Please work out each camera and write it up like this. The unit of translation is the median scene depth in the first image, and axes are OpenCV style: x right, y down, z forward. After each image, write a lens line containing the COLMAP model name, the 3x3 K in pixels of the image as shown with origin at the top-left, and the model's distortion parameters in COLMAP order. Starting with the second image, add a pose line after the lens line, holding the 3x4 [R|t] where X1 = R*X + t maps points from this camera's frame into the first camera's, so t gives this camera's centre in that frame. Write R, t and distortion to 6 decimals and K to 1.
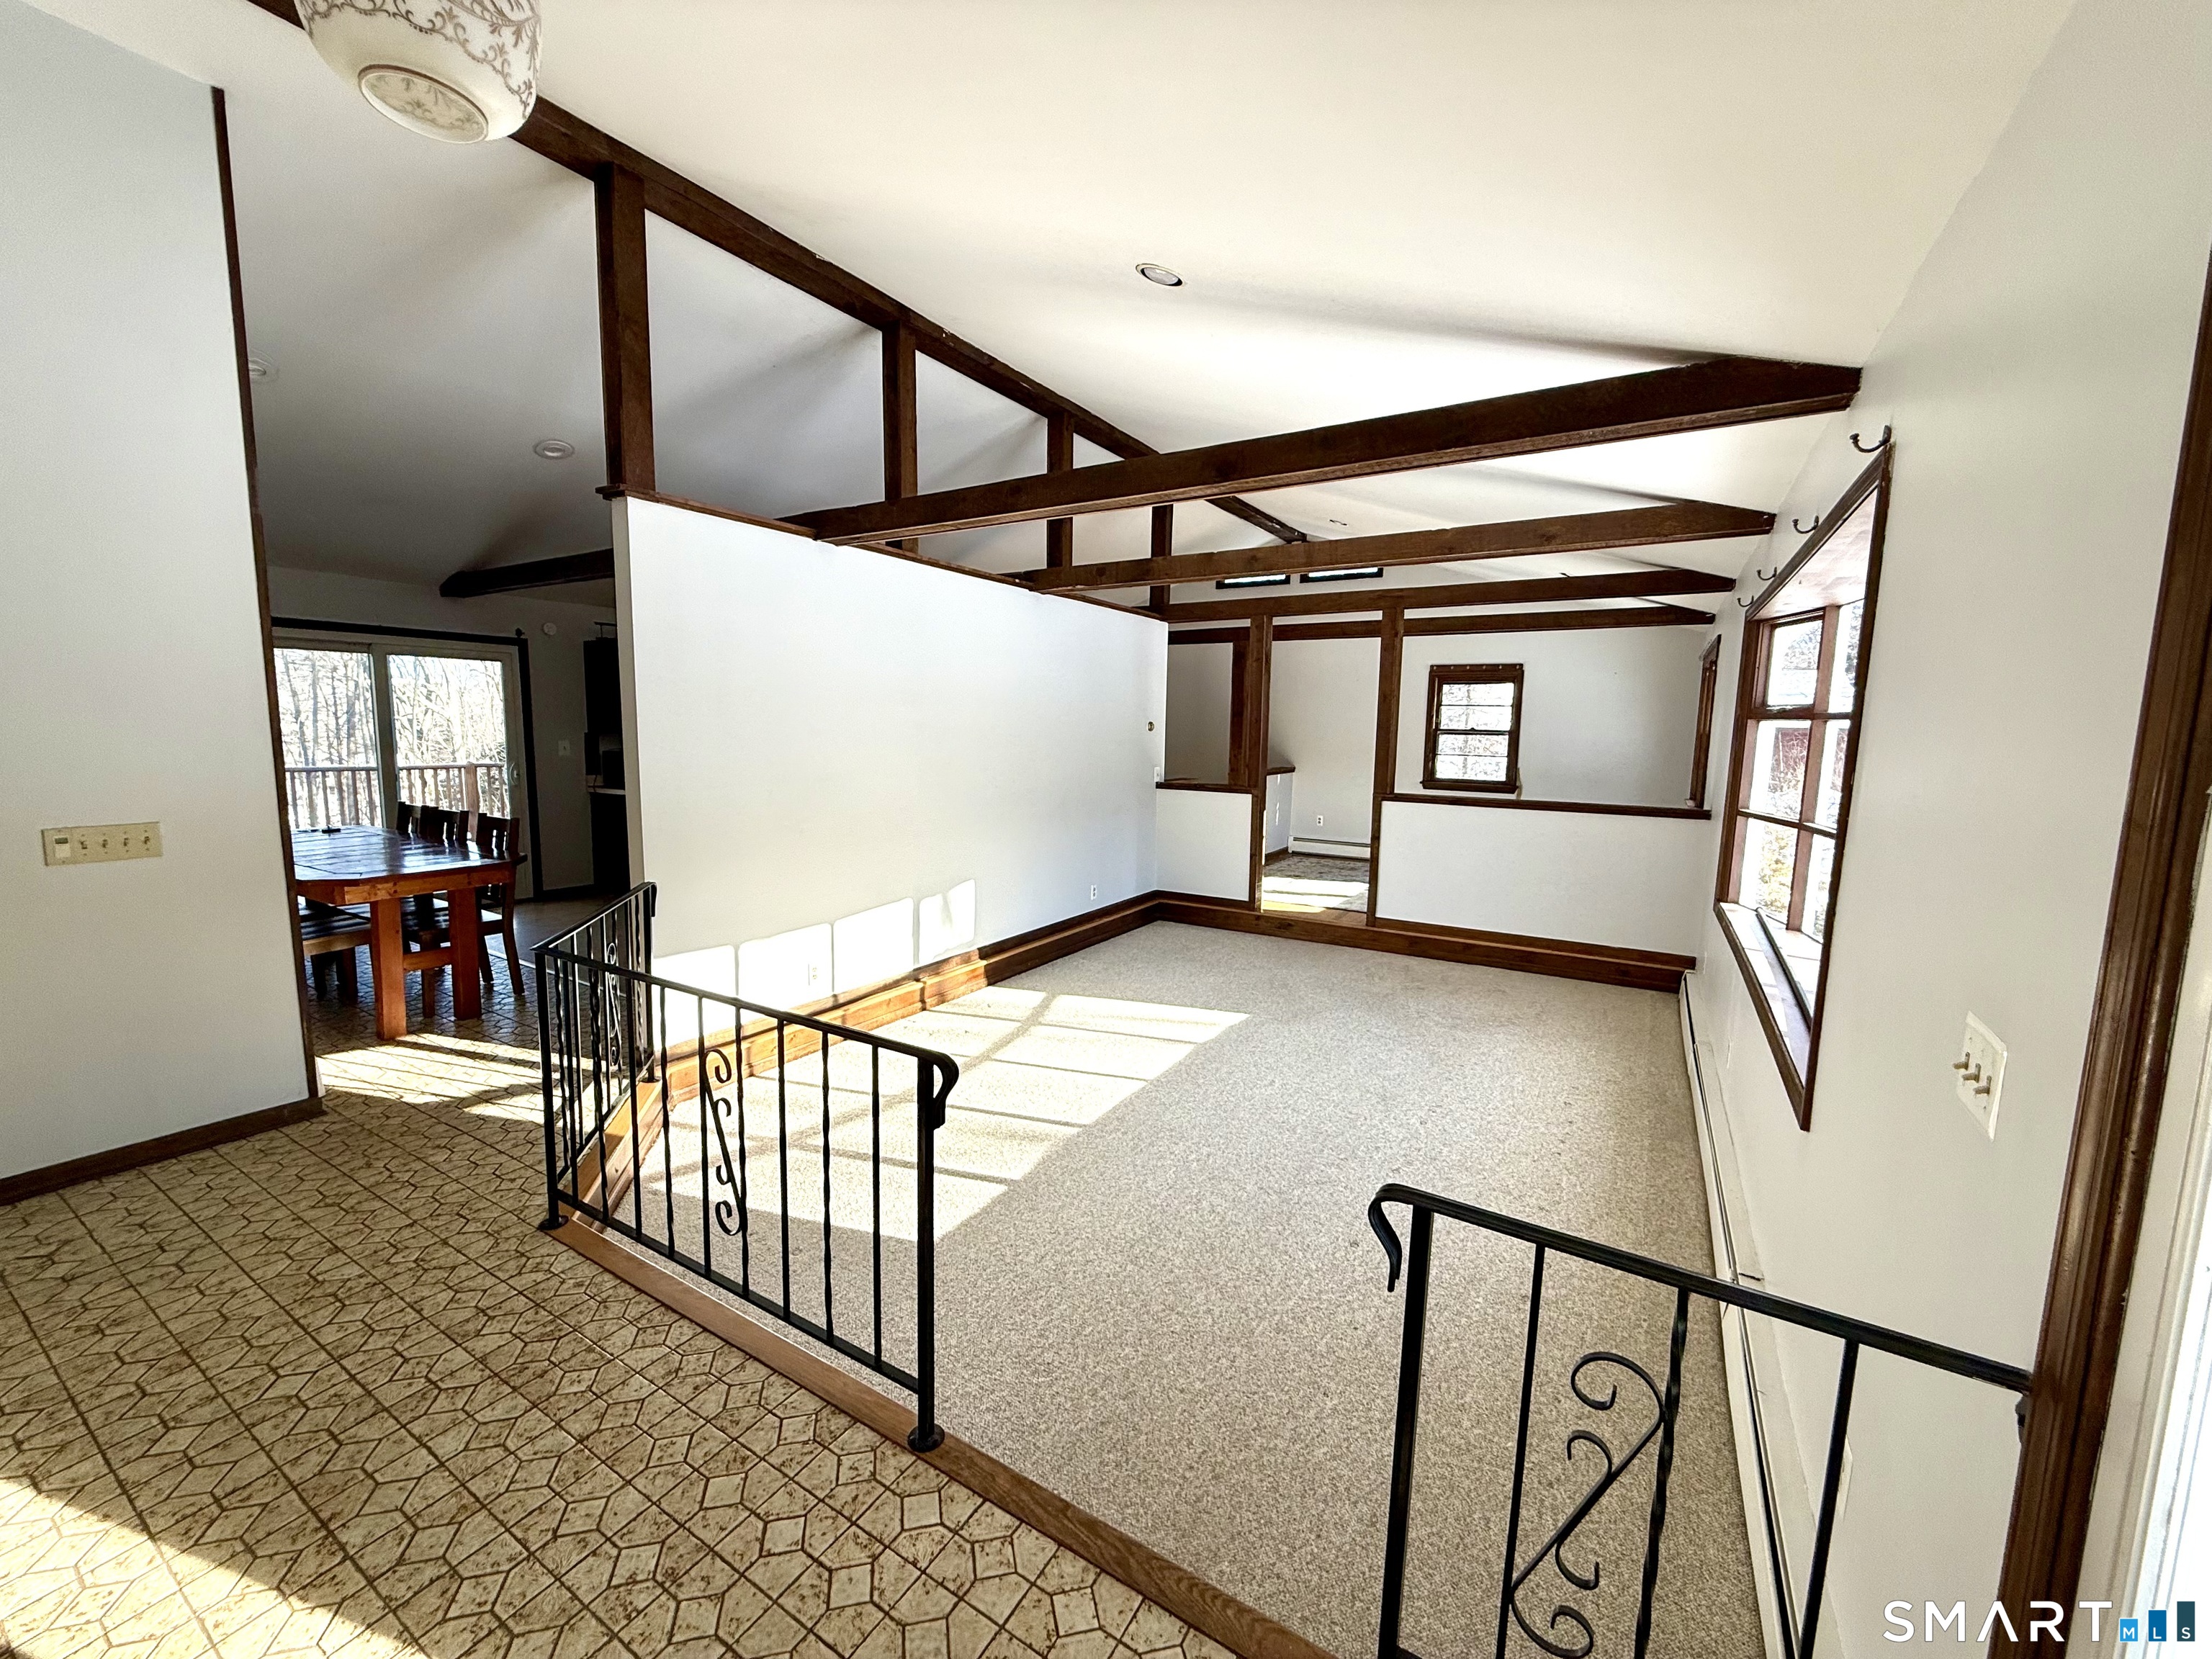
lens RADIAL K [[878.8, 0, 1103.1], [0, 878.8, 827.9], [0, 0, 1]] dist [-0.001313, -0.000272]
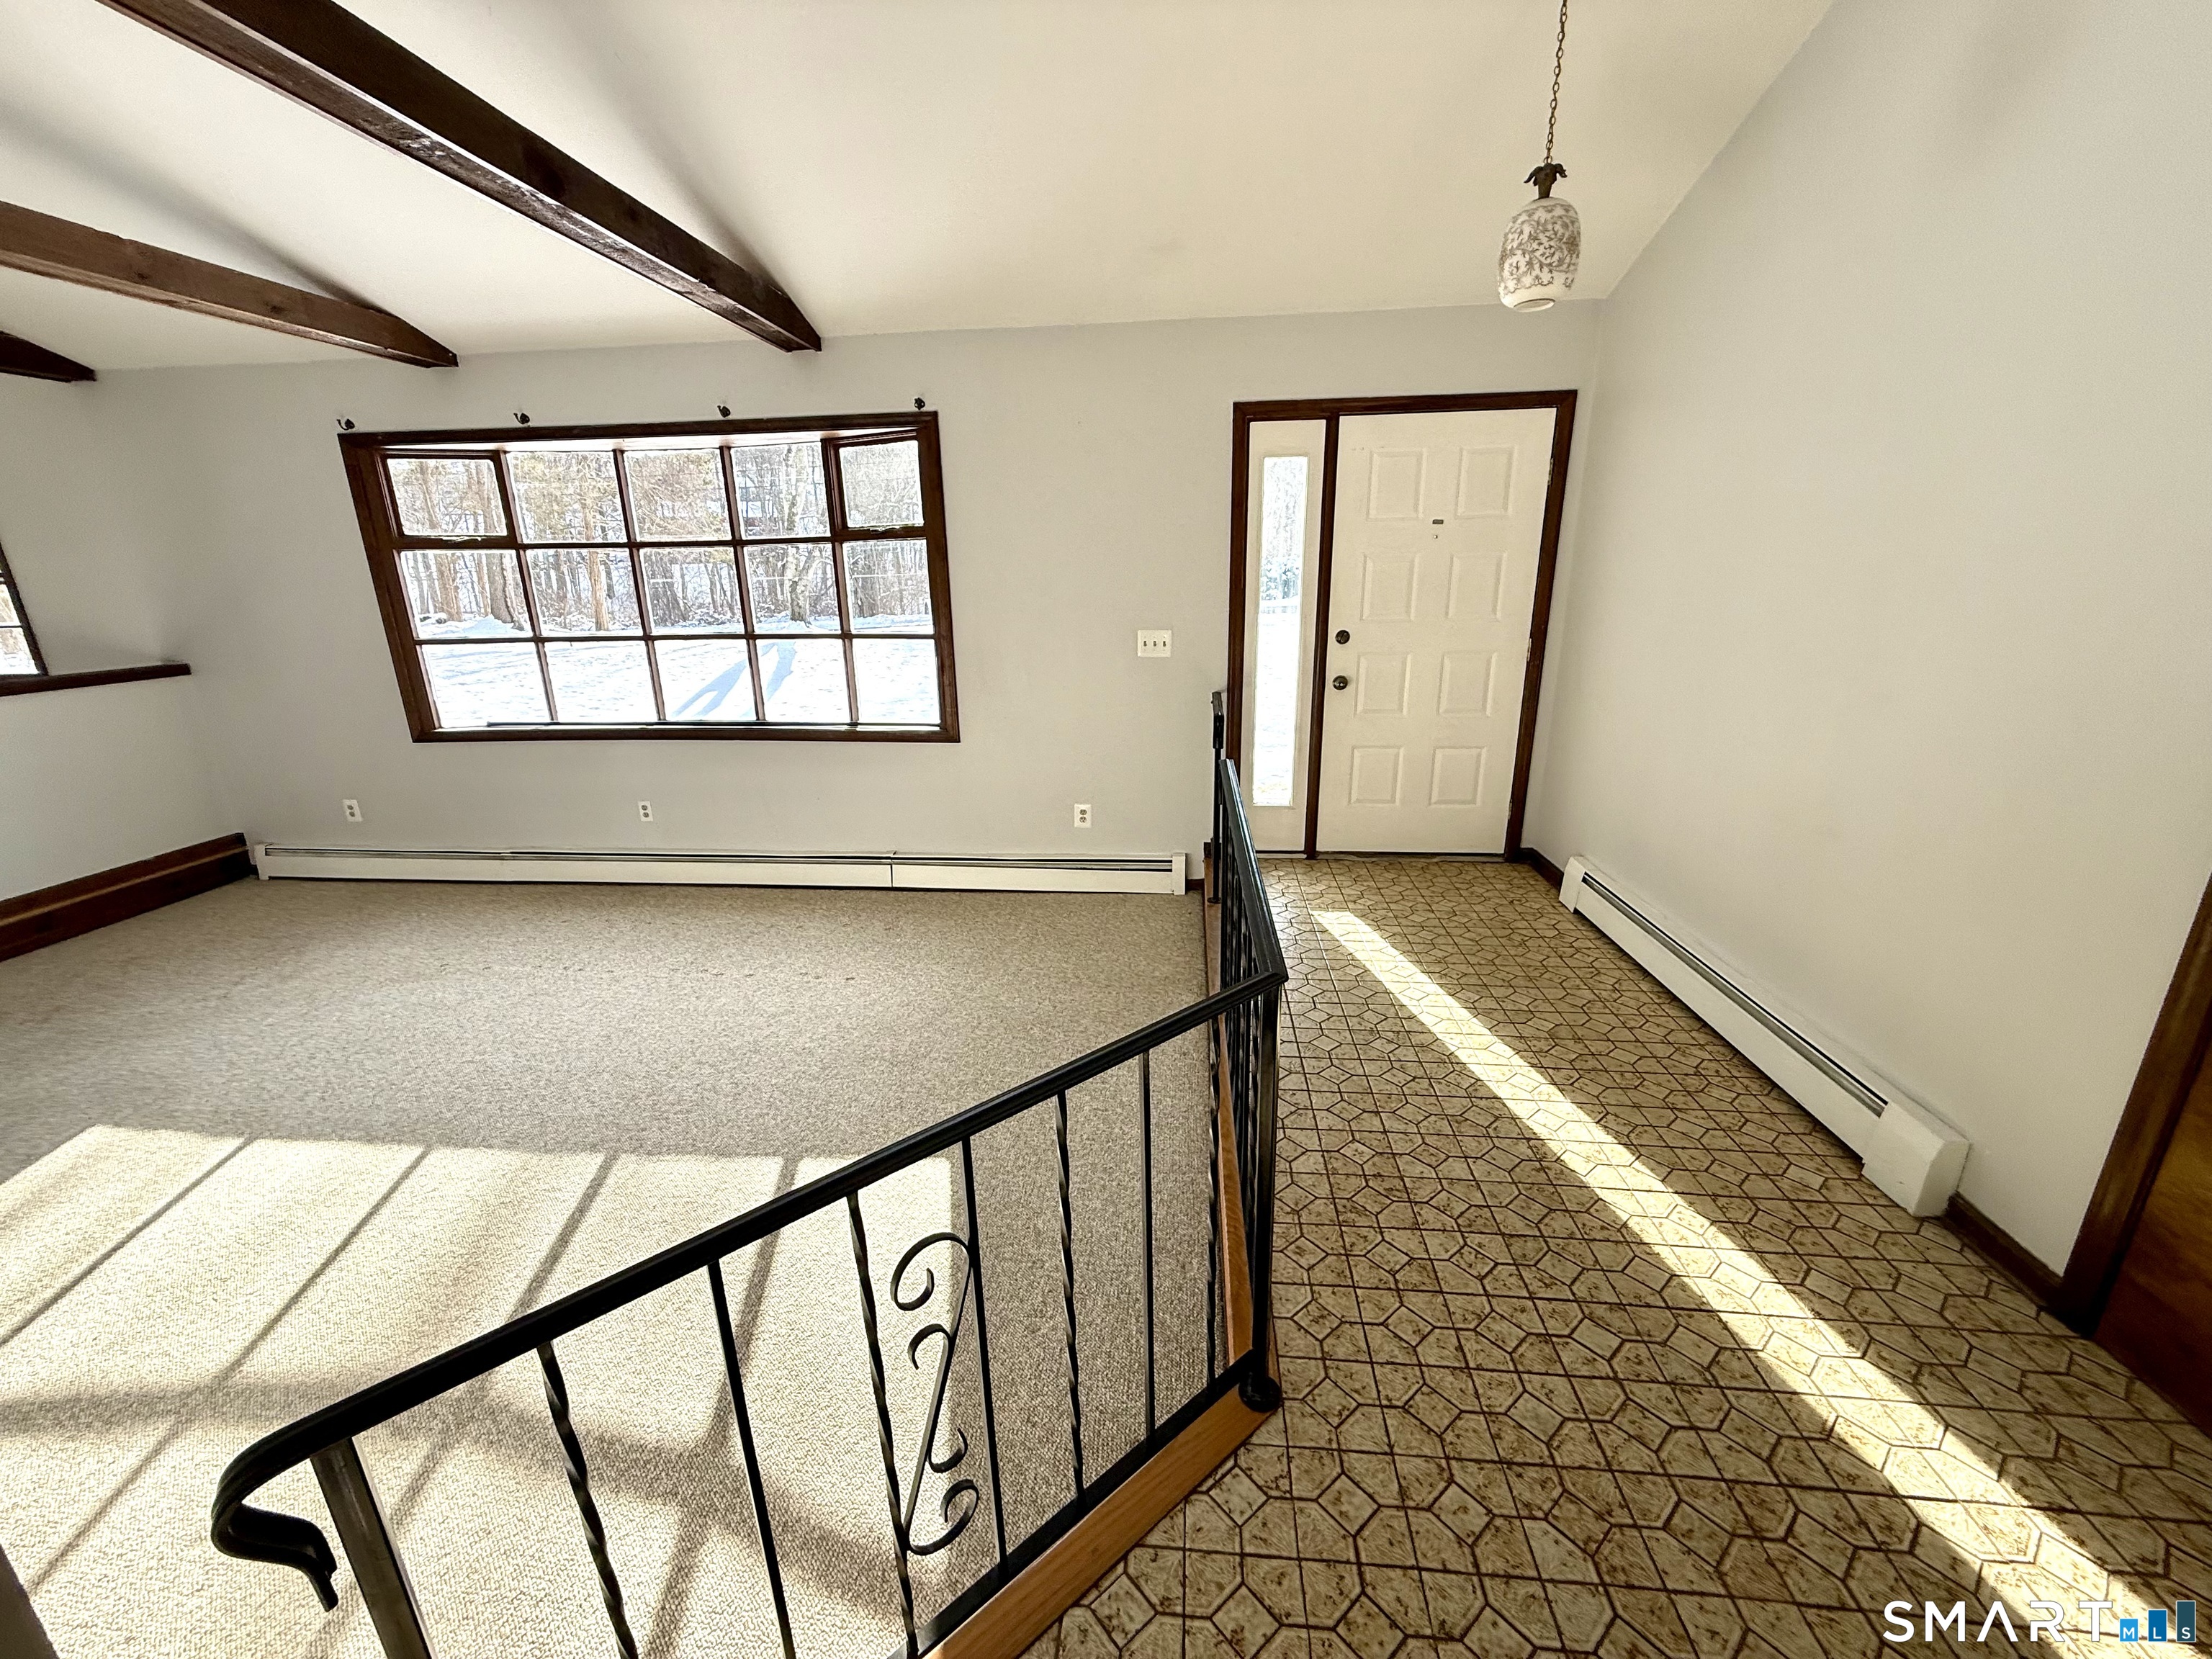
lens RADIAL K [[878.8, 0, 1102.7], [0, 878.8, 828.7], [0, 0, 1]] dist [-0.001313, -0.000272]
pose [[-0.445041, -0.270330, 0.853733, -1.244959], [0.118548, 0.927173, 0.355382, -0.178465], [-0.887629, 0.259368, -0.380583, 1.541522]]
